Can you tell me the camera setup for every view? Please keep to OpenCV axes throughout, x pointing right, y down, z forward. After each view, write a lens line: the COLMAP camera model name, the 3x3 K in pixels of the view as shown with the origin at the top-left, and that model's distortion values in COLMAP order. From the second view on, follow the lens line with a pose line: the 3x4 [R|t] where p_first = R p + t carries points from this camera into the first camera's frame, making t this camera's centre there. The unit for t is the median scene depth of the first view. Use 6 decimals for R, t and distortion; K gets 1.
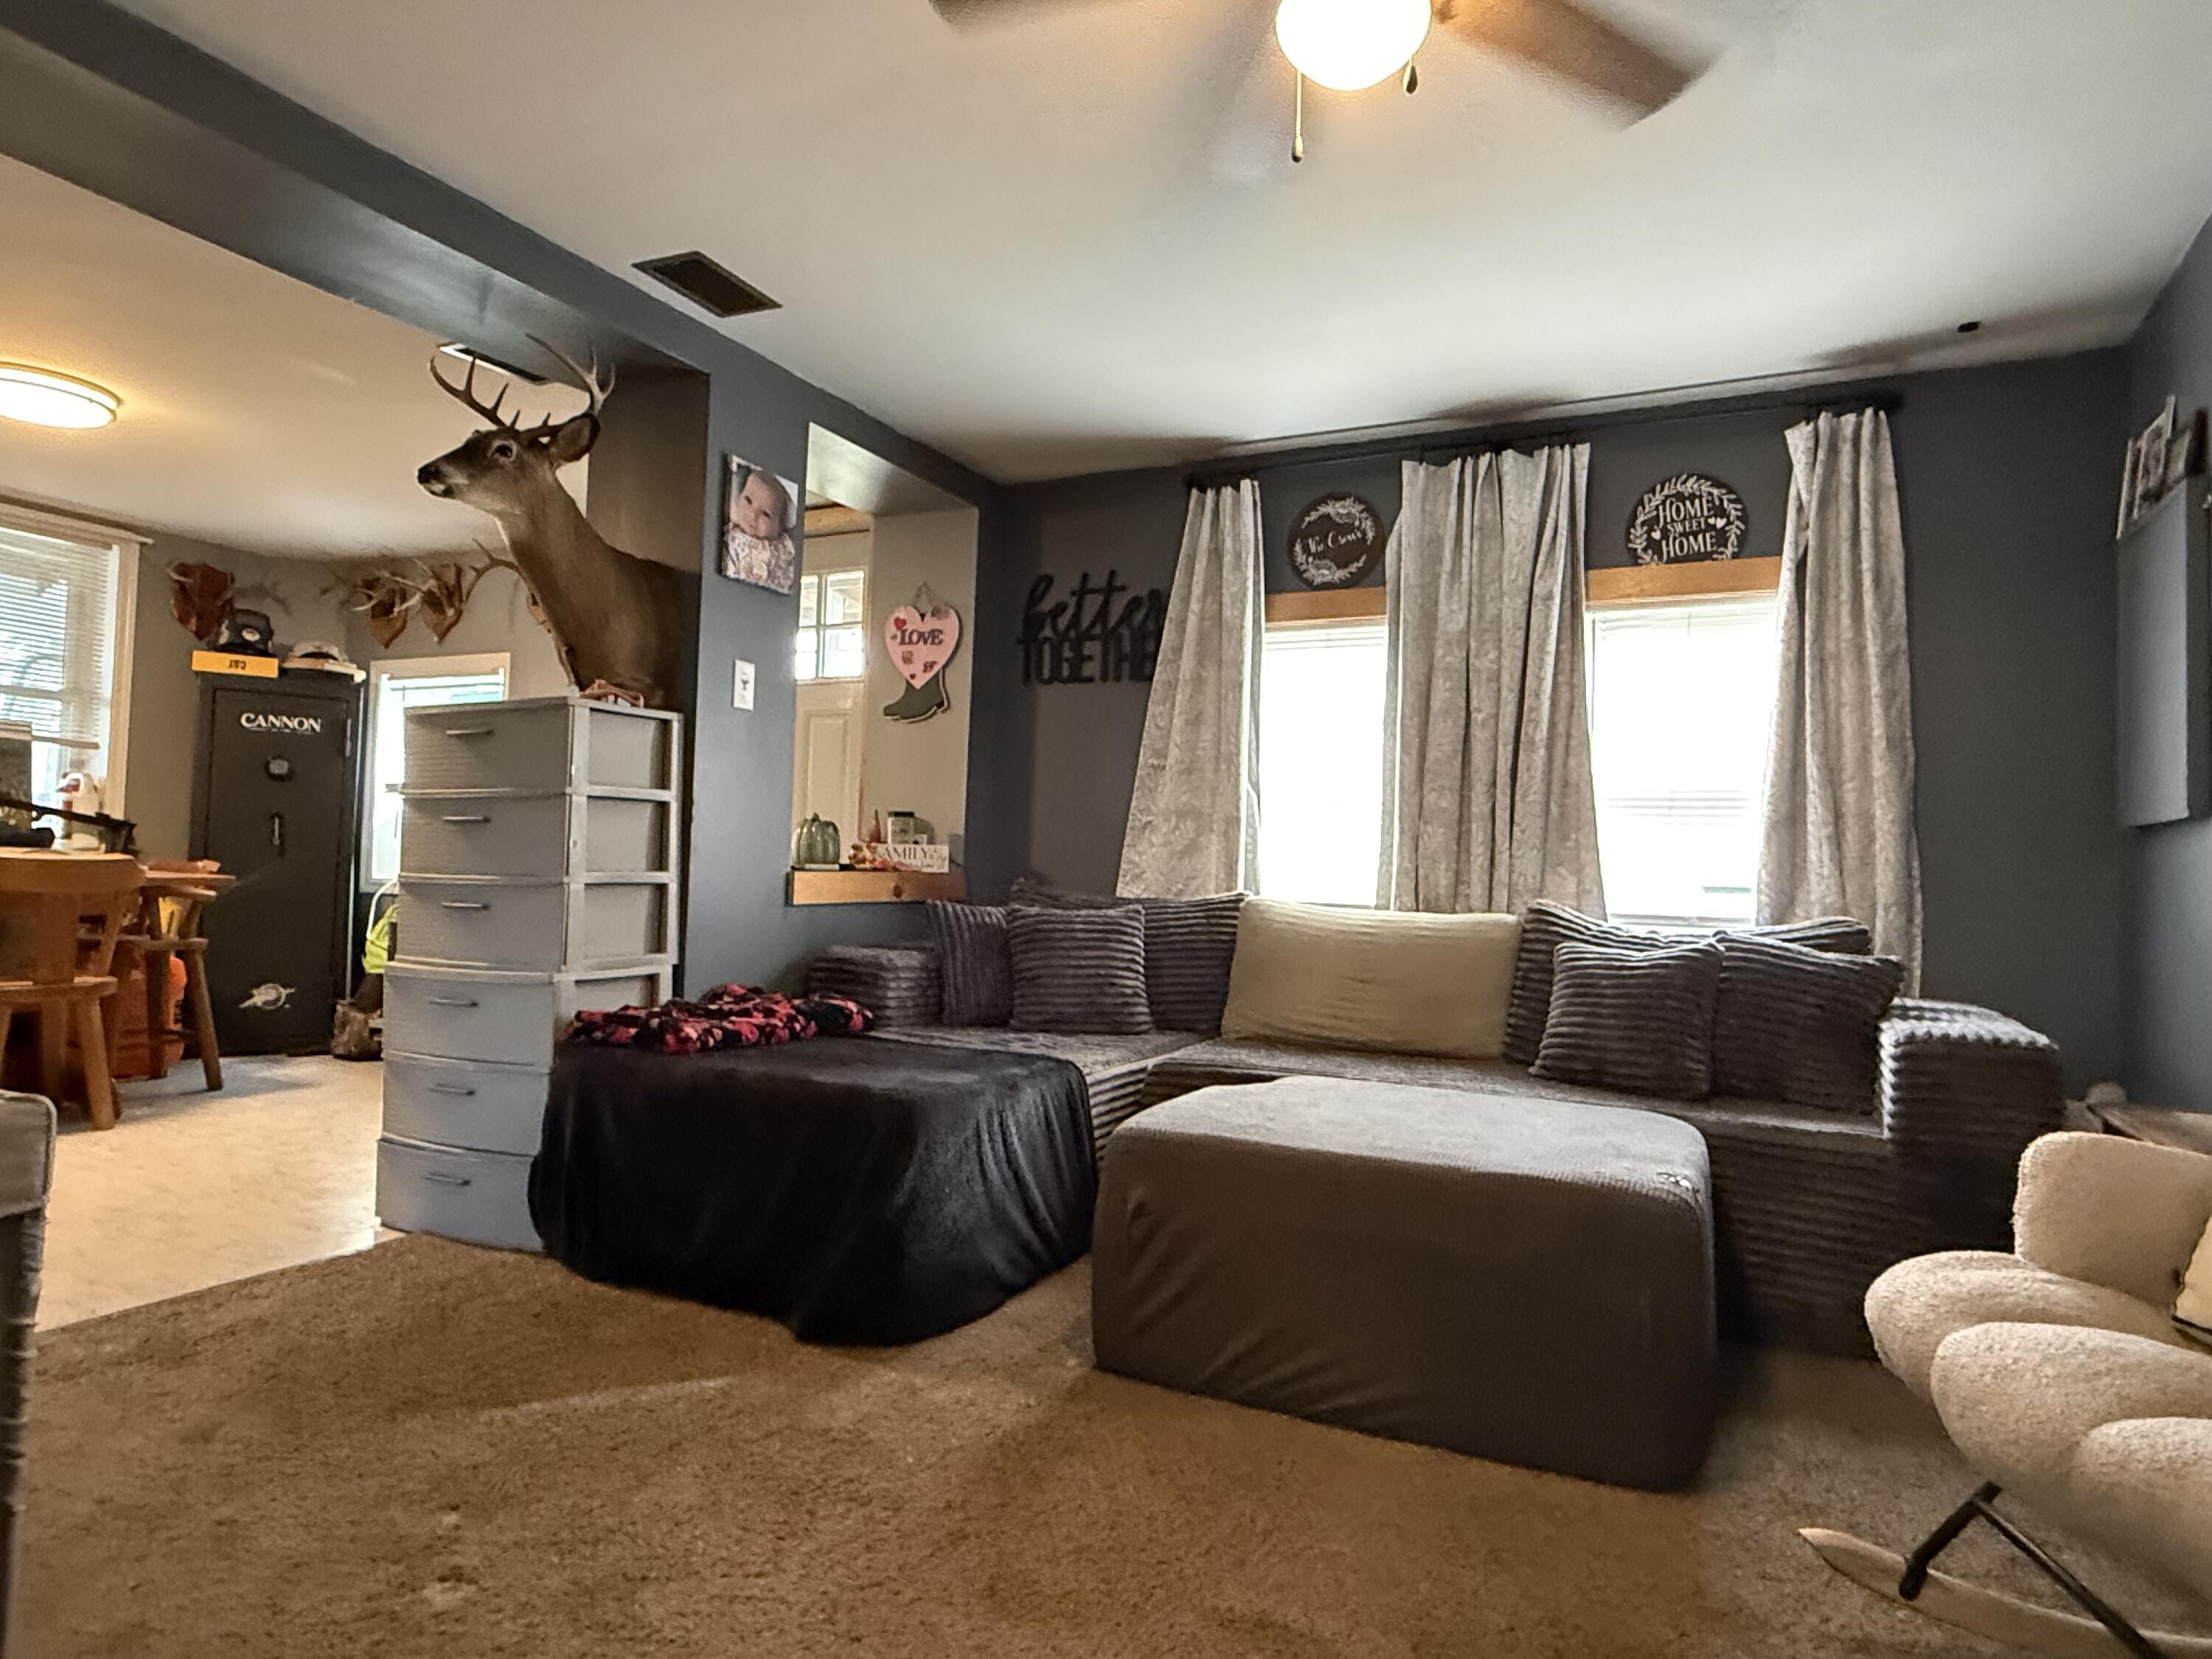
lens RADIAL K [[1312.4, 0, 1097.6], [0, 1312.4, 825.8], [0, 0, 1]] dist [0.003172, 0.000159]
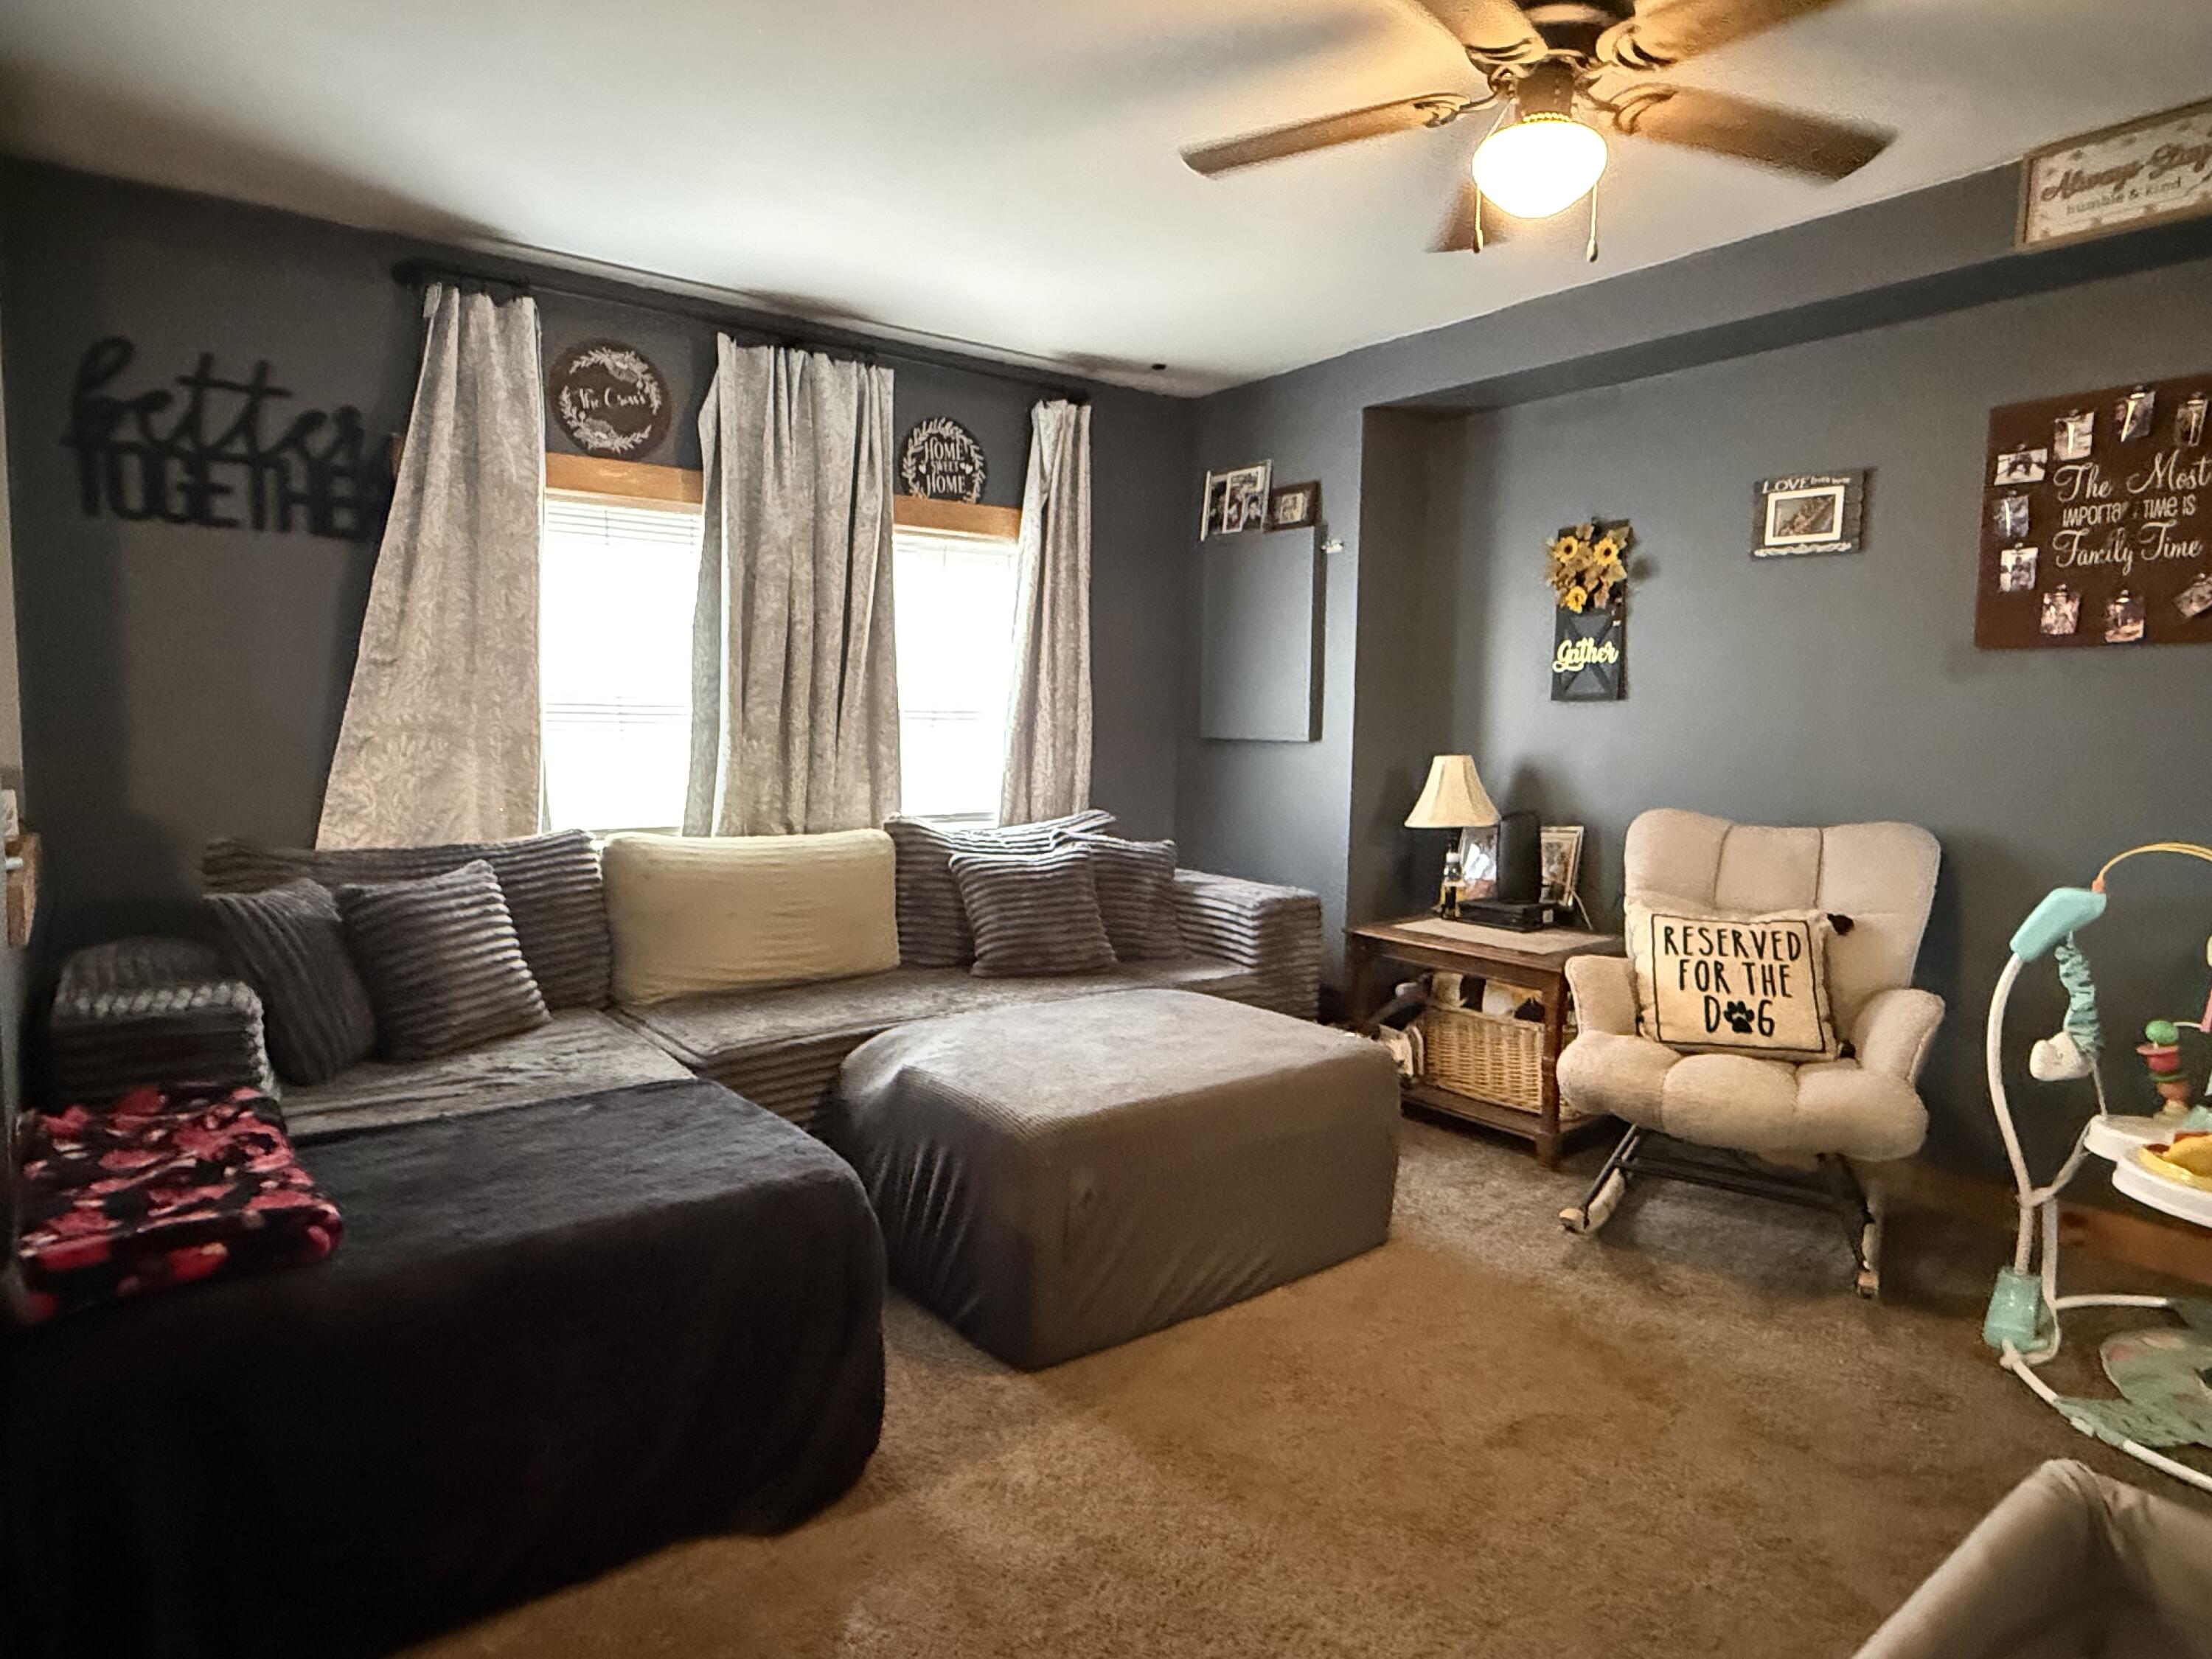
lens RADIAL K [[1312.4, 0, 1122.4], [0, 1312.4, 830.1], [0, 0, 1]] dist [0.003172, 0.000159]
pose [[0.426568, -0.103656, 0.898496, -0.428103], [-0.030253, 0.991220, 0.128716, -0.057394], [-0.903949, -0.082088, 0.419687, 0.304458]]
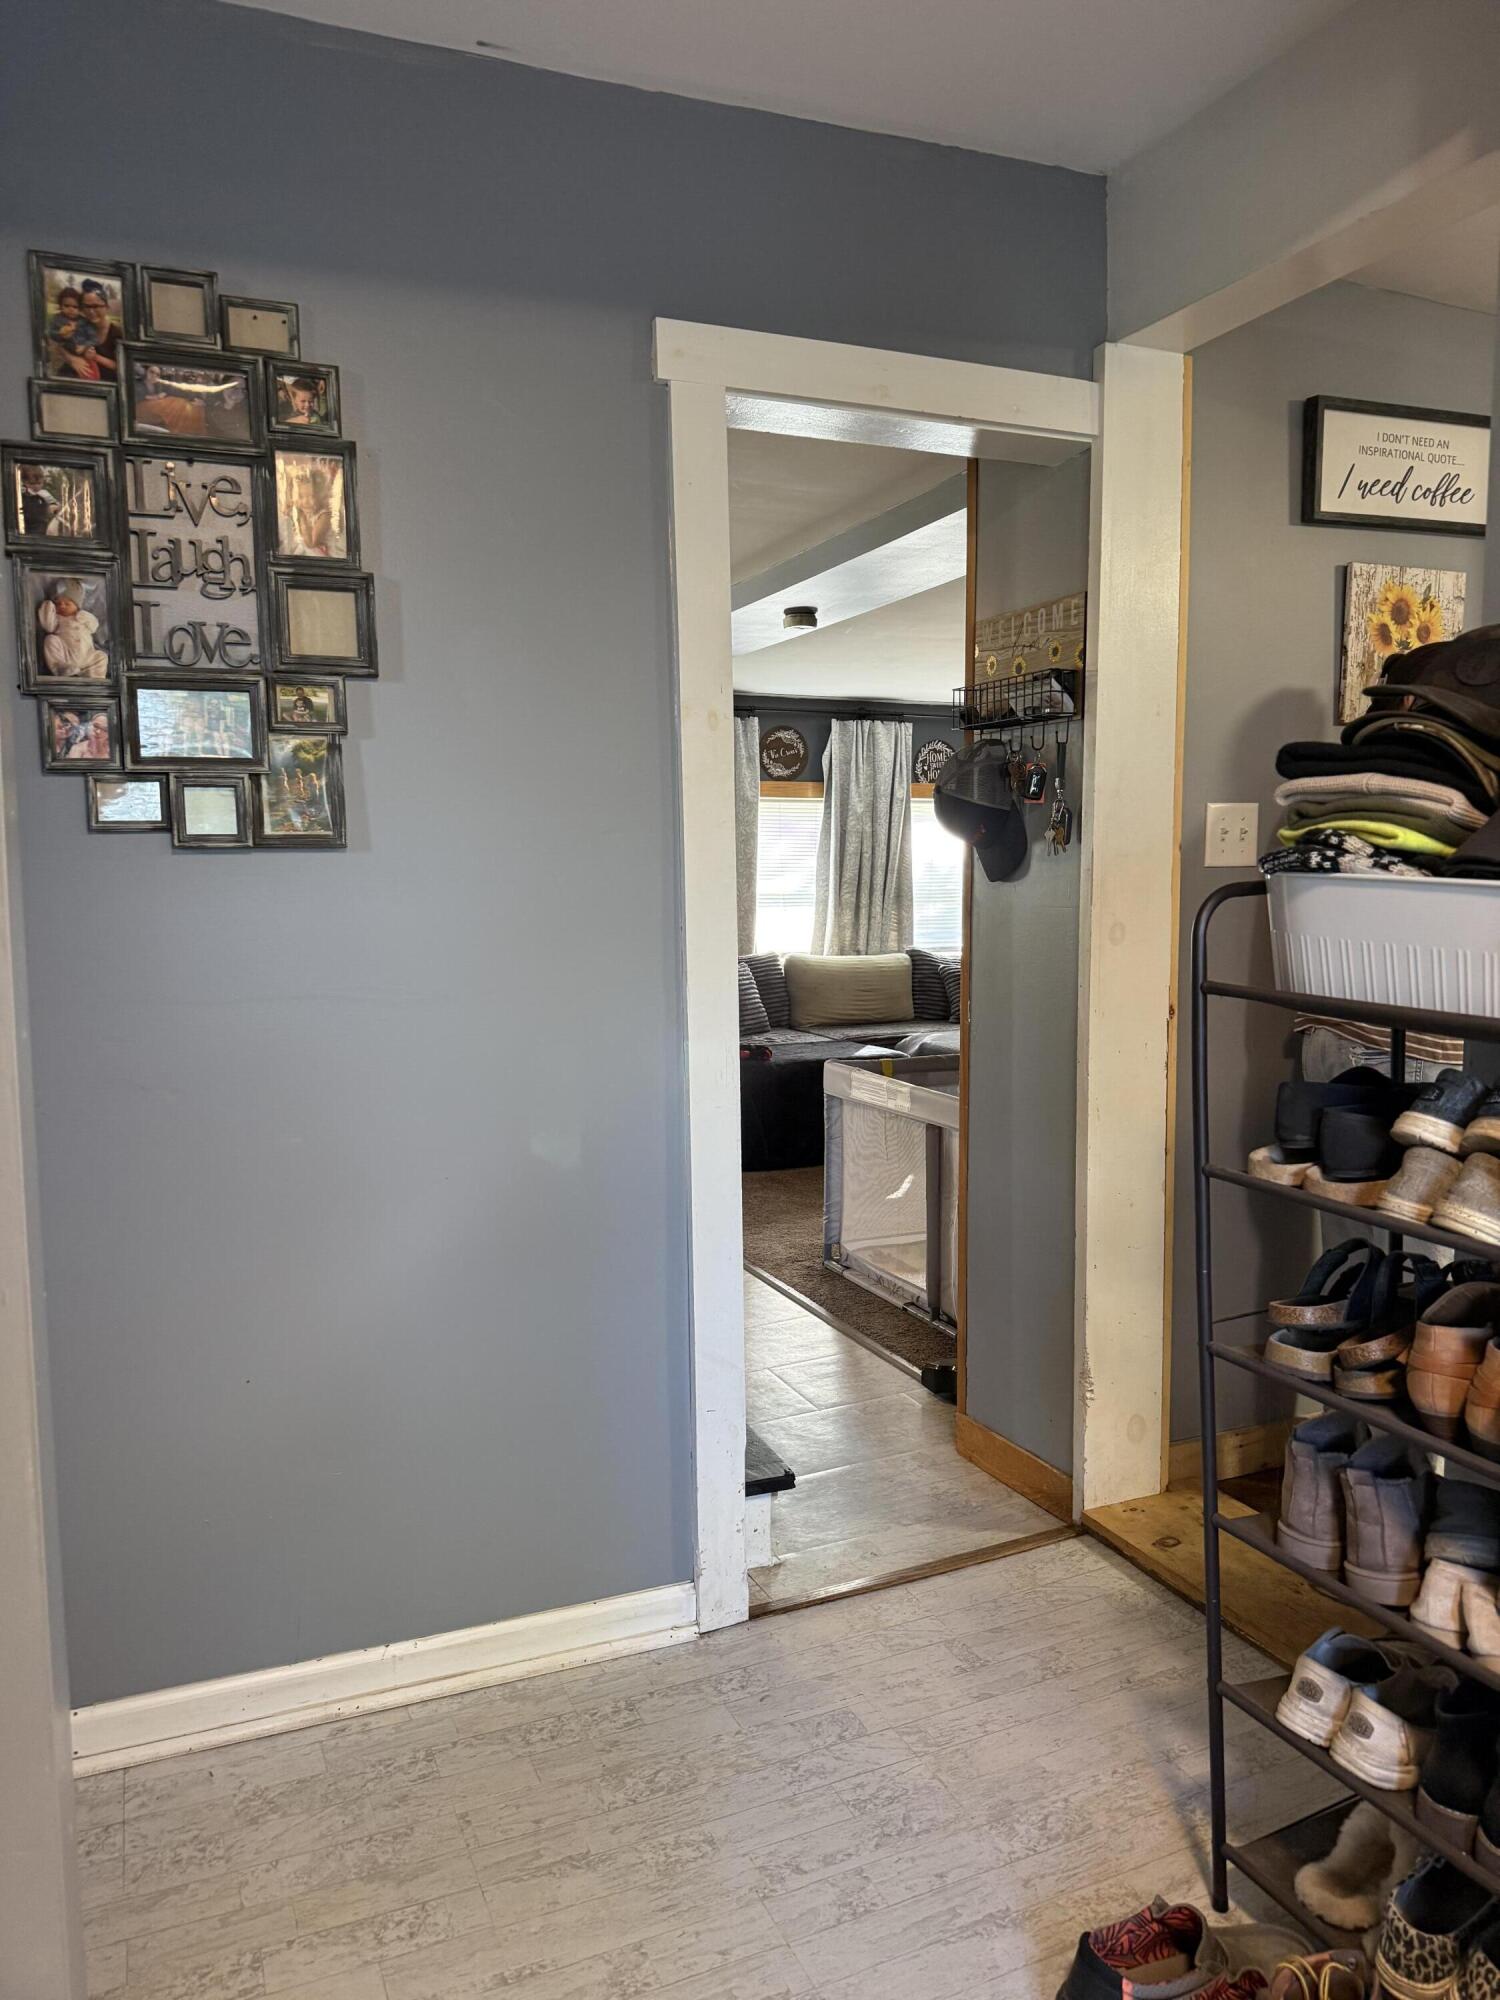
lens RADIAL K [[1411.5, 0, 732.4], [0, 1411.5, 1004.2], [0, 0, 1]] dist [0.068767, -0.086900]
pose [[0.649747, -0.105686, 0.752768, -1.263296], [-0.003277, 0.989889, 0.141805, -0.138992], [-0.760143, -0.094605, 0.642831, -0.213795]]
